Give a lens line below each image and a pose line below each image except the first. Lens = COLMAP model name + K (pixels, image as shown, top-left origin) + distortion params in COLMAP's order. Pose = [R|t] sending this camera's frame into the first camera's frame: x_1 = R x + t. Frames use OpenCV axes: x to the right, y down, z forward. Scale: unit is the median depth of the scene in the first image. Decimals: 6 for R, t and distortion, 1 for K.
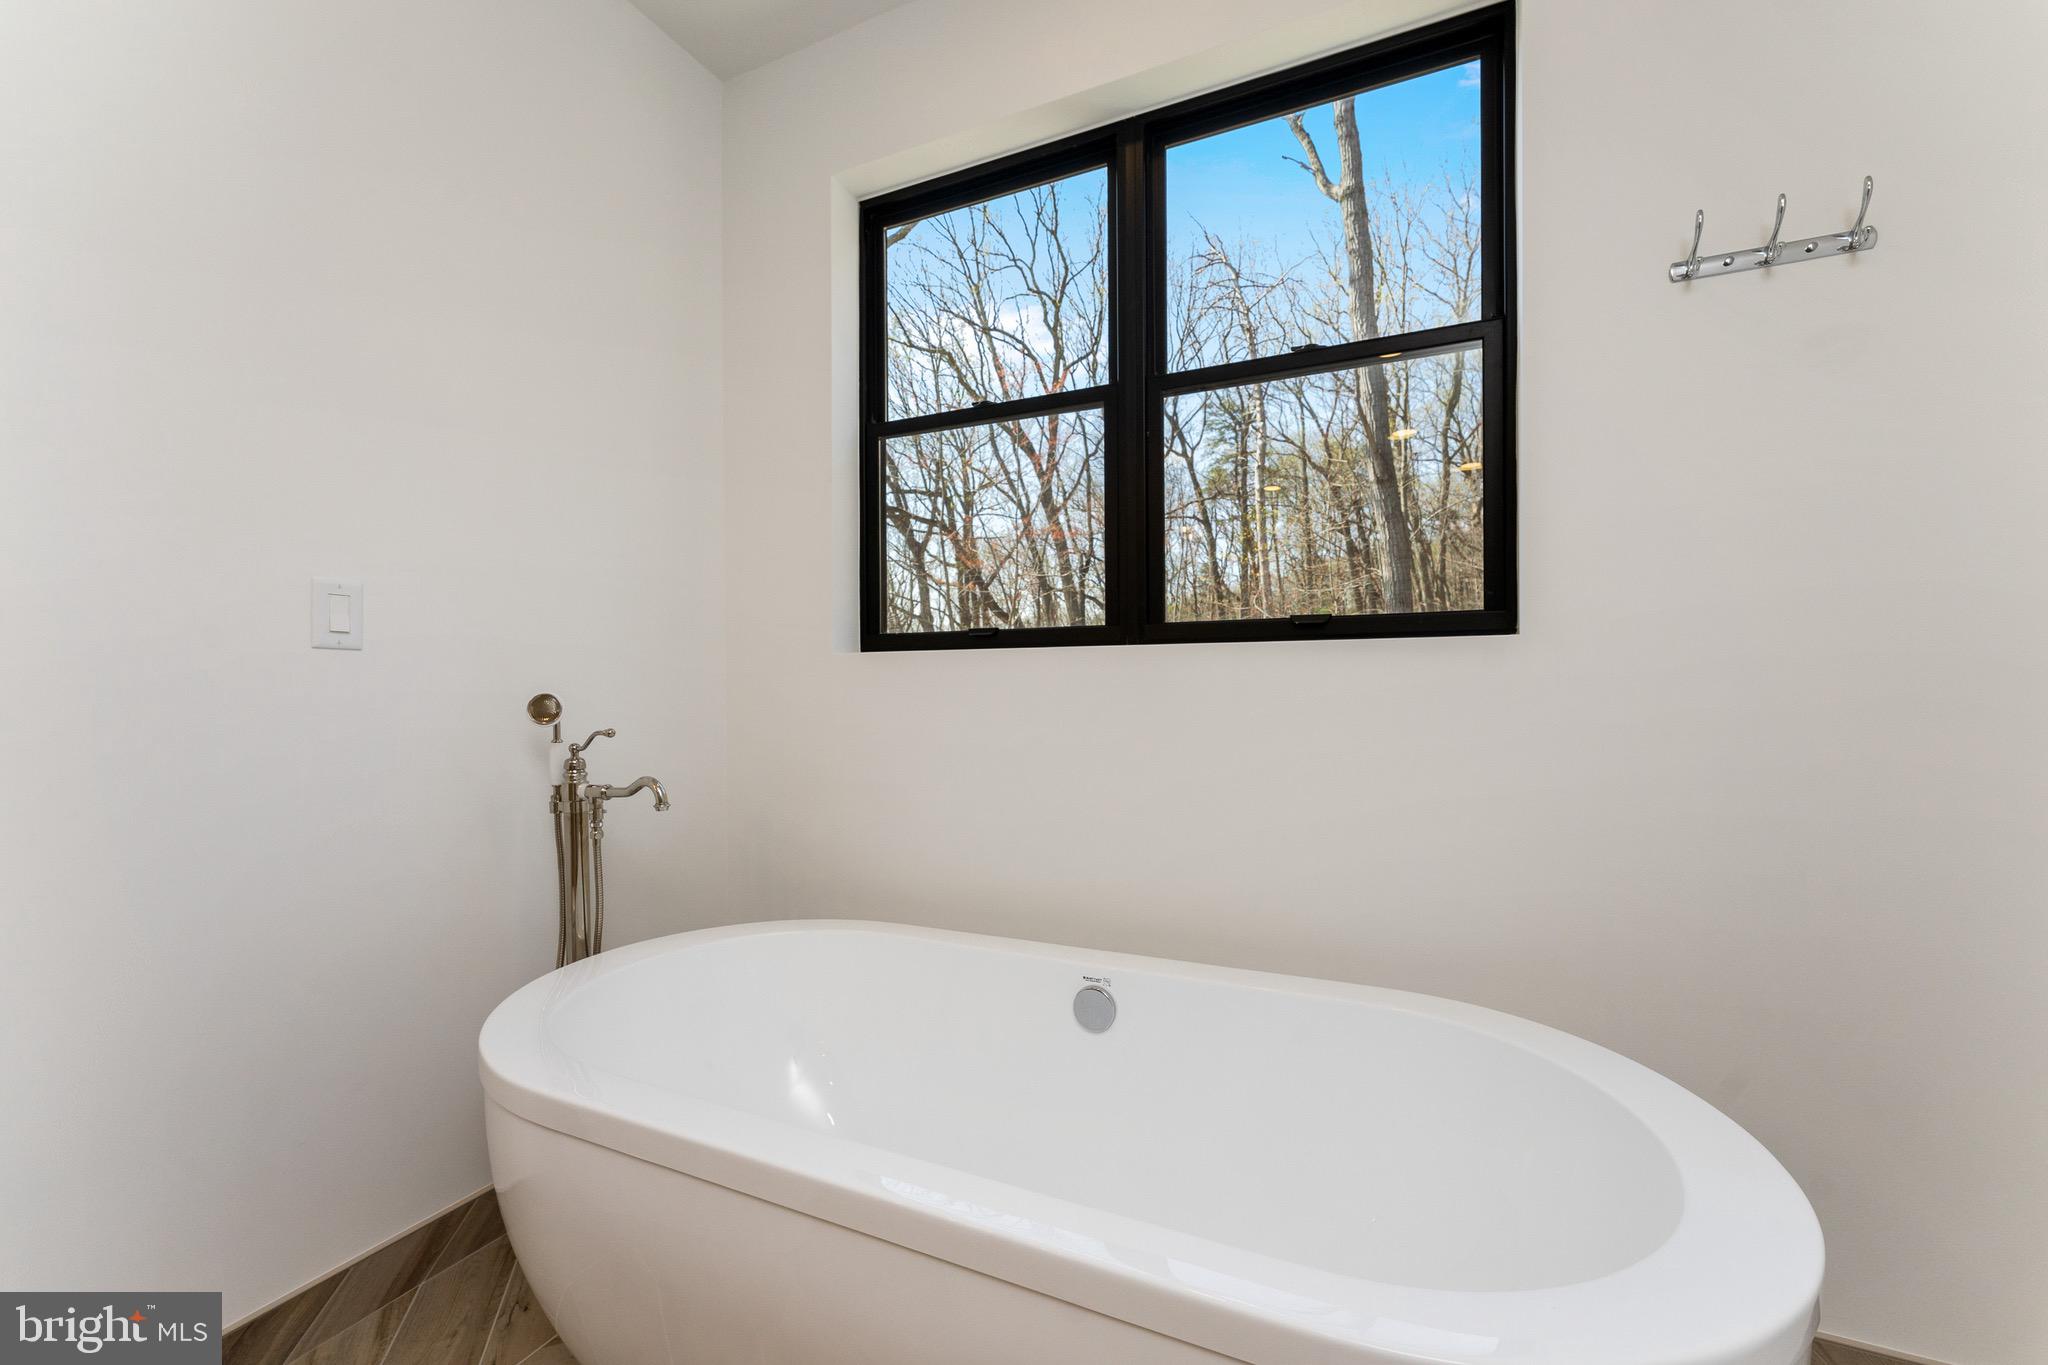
lens RADIAL K [[827.9, 0, 1012.9], [0, 827.9, 690.5], [0, 0, 1]] dist [0.001577, 0.000102]
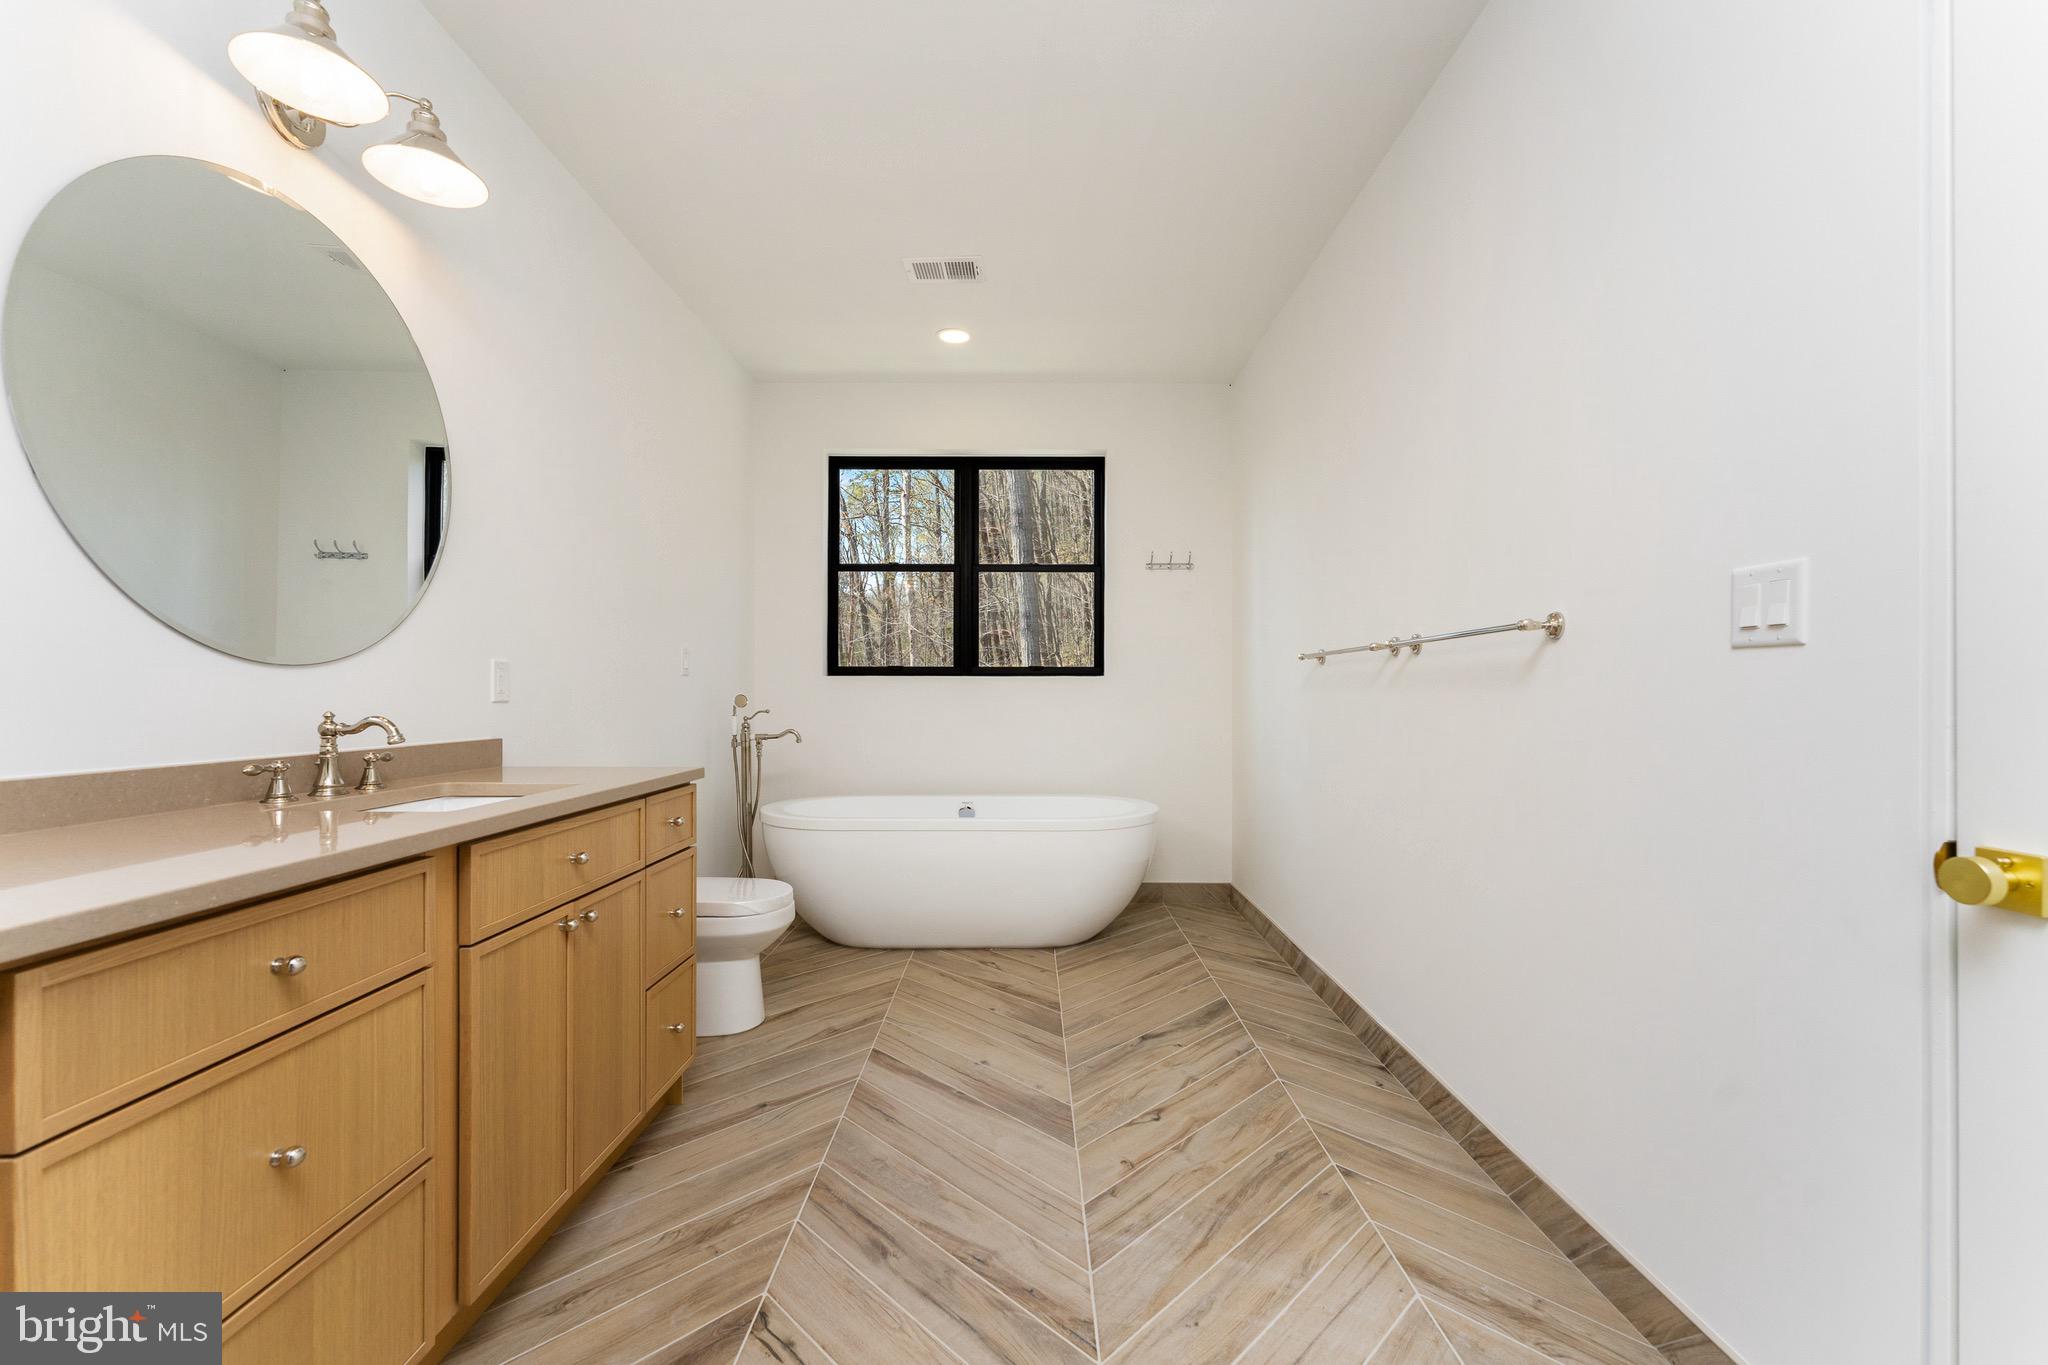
lens RADIAL K [[827.9, 0, 1022.8], [0, 827.9, 694.5], [0, 0, 1]] dist [0.001577, 0.000102]
pose [[0.901240, 0.010369, 0.433197, -0.767391], [-0.008062, 0.999942, -0.007160, 0.013606], [-0.433246, 0.002961, 0.901271, -1.266120]]
